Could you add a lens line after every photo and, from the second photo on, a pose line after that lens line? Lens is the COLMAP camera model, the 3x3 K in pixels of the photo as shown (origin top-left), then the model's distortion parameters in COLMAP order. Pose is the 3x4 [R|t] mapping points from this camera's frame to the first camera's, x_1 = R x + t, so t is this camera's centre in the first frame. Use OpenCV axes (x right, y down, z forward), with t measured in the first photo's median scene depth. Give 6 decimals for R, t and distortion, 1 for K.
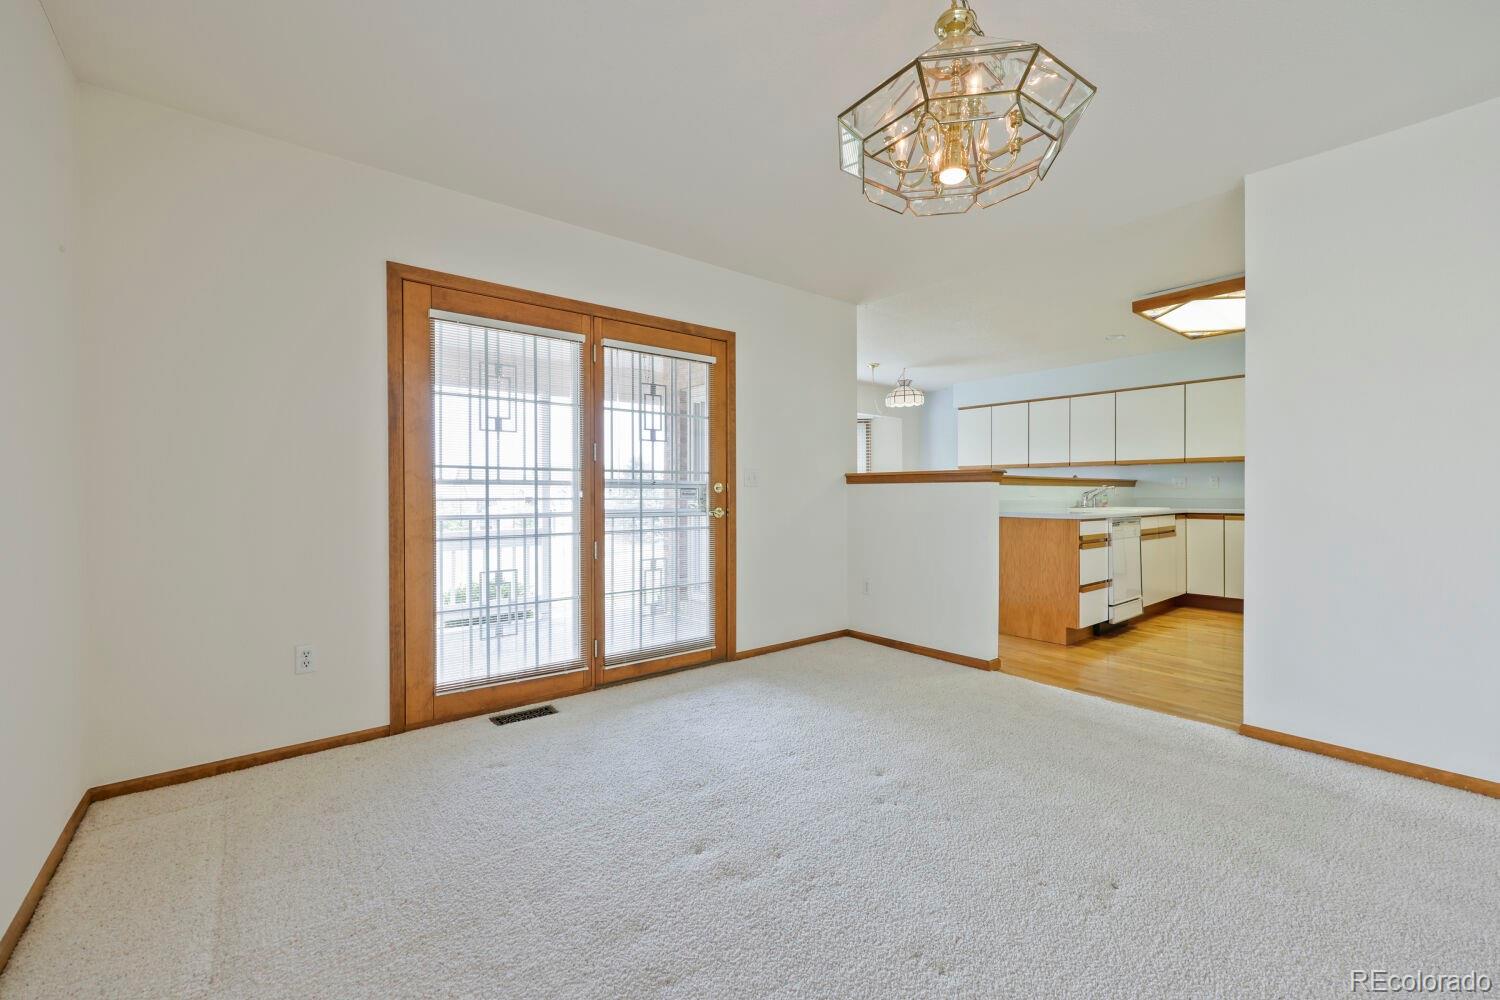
lens RADIAL K [[602.8, 0, 748.2], [0, 602.8, 493.2], [0, 0, 1]] dist [-0.000266, 0.000164]
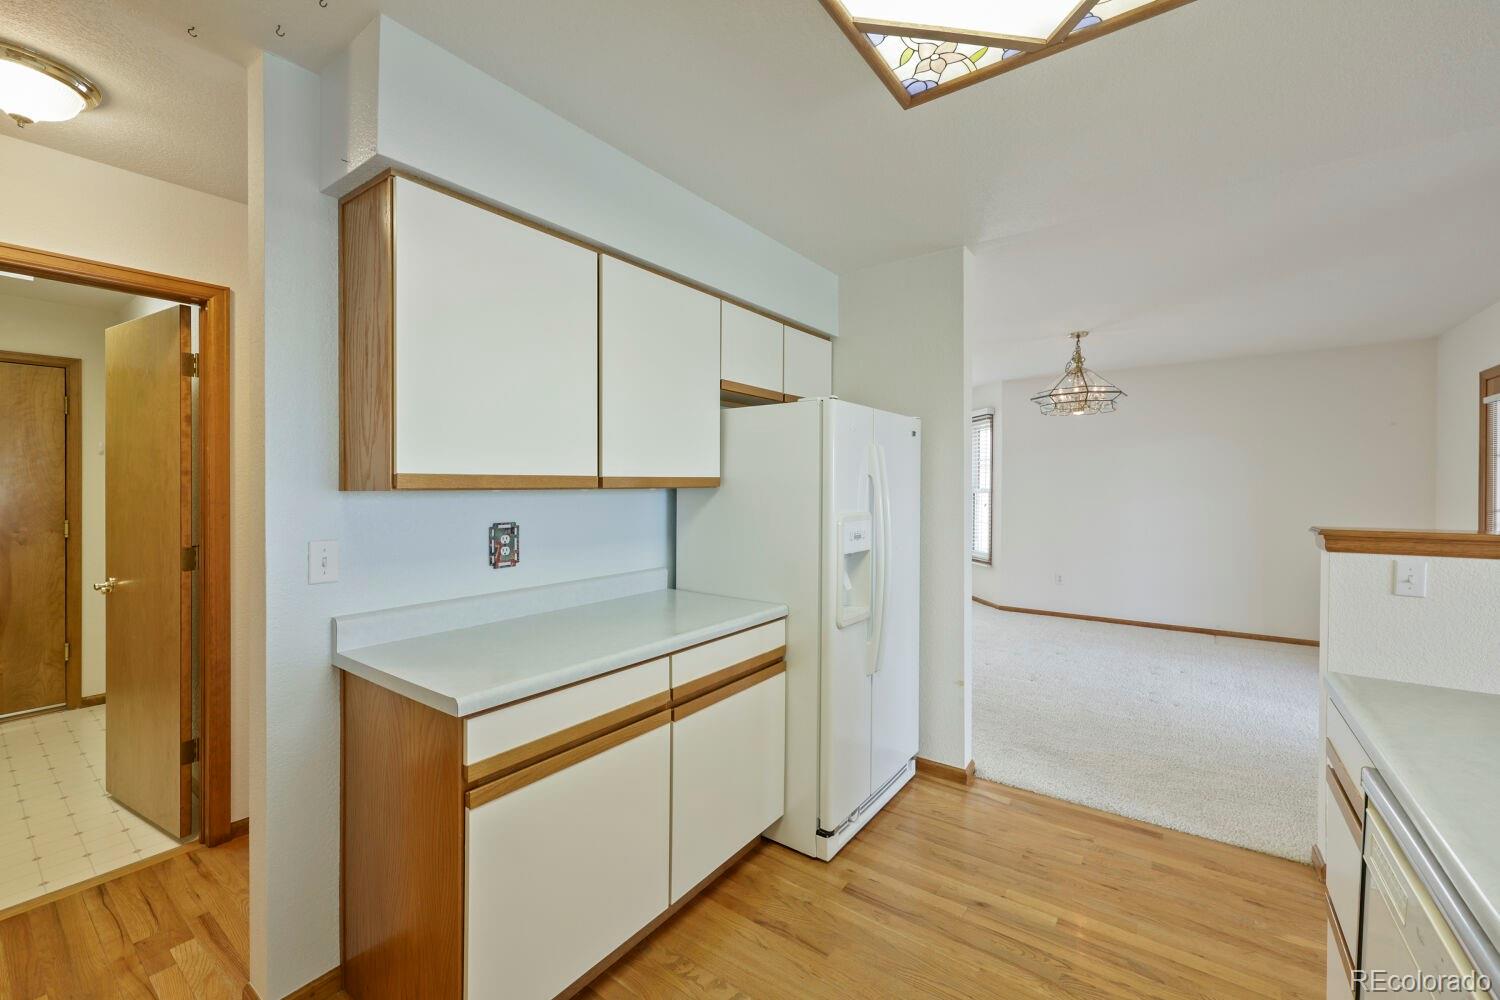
lens RADIAL K [[602.8, 0, 748.2], [0, 602.8, 493.2], [0, 0, 1]] dist [-0.000266, 0.000164]
pose [[-0.965851, 0.007319, -0.258996, 0.734396], [0.004016, 0.999904, 0.013282, -0.055187], [0.259068, 0.011789, -0.965787, 0.946008]]
